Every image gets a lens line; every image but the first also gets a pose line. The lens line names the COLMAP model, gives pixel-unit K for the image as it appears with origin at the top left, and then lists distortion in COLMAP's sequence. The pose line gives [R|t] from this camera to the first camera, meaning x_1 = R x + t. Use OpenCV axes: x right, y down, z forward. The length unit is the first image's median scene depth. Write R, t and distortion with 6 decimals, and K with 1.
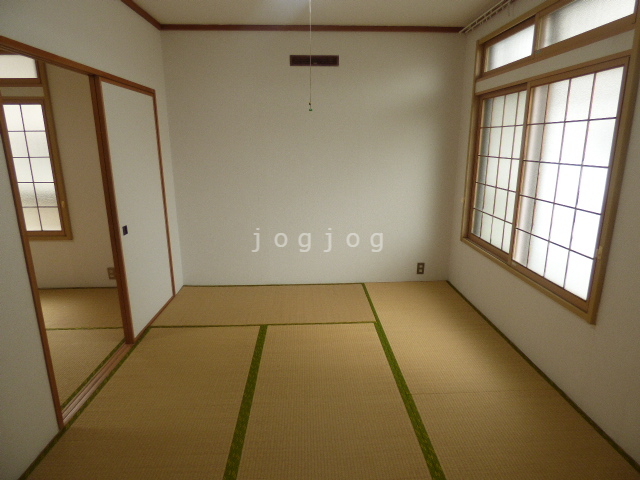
lens RADIAL K [[388.1, 0, 323.1], [0, 388.1, 236.8], [0, 0, 1]] dist [-0.002729, -0.002198]
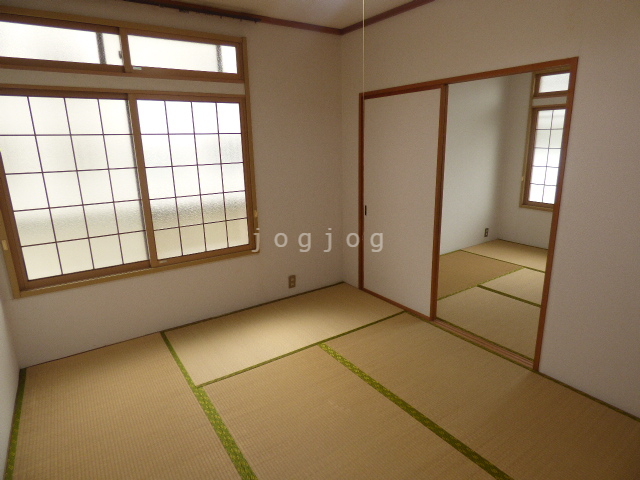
lens RADIAL K [[388.1, 0, 323.1], [0, 388.1, 236.8], [0, 0, 1]] dist [-0.002729, -0.002198]
pose [[0.840932, -0.144787, 0.521412, -1.037528], [0.147726, 0.988366, 0.036199, -0.041402], [-0.520587, 0.046585, 0.852537, 0.150236]]
